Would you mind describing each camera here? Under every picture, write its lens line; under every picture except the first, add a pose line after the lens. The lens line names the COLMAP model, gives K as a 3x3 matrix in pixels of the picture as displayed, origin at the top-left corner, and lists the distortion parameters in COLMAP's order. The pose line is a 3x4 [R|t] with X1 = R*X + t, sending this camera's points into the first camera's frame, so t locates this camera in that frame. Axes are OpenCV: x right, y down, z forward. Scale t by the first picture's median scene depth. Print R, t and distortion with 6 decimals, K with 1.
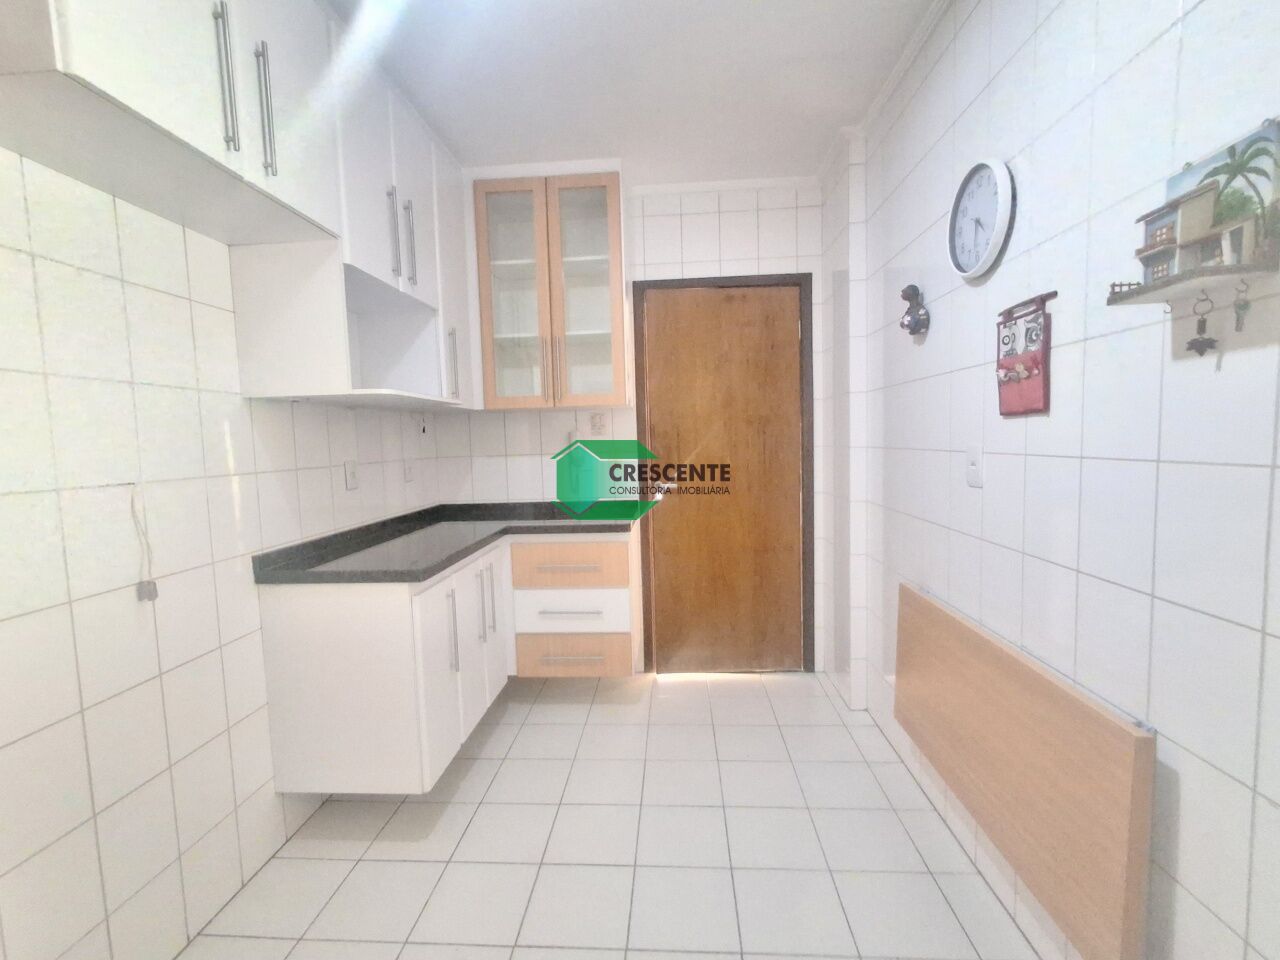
lens RADIAL K [[584.7, 0, 631.4], [0, 584.7, 486.7], [0, 0, 1]] dist [-0.002626, 0.010221]
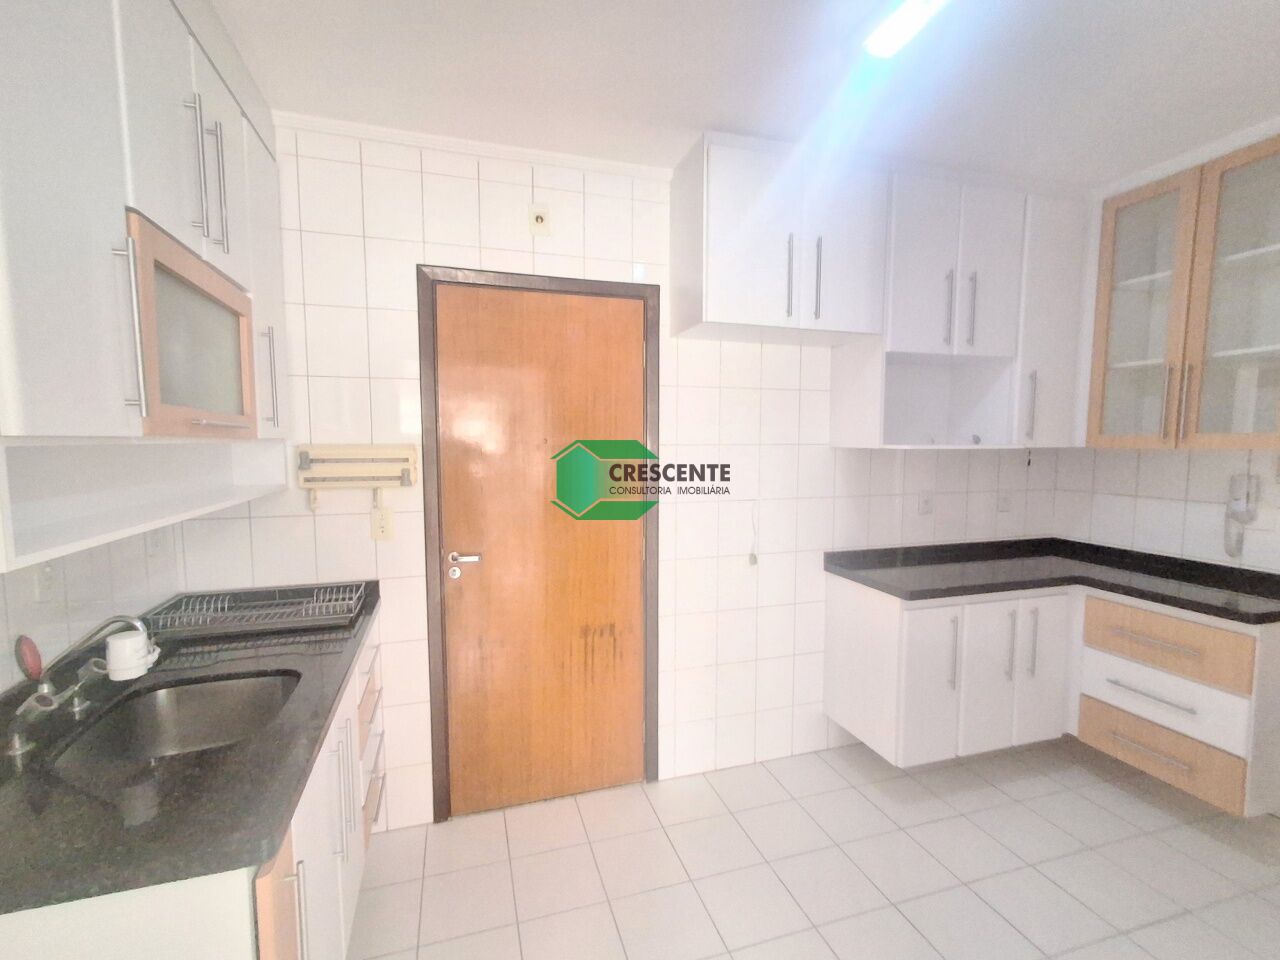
lens RADIAL K [[584.7, 0, 631.4], [0, 584.7, 486.7], [0, 0, 1]] dist [-0.002626, 0.010221]
pose [[0.361614, 0.104431, -0.926461, 0.458034], [-0.084558, 0.993285, 0.078959, -0.104284], [0.928486, 0.049787, 0.368016, -0.016143]]
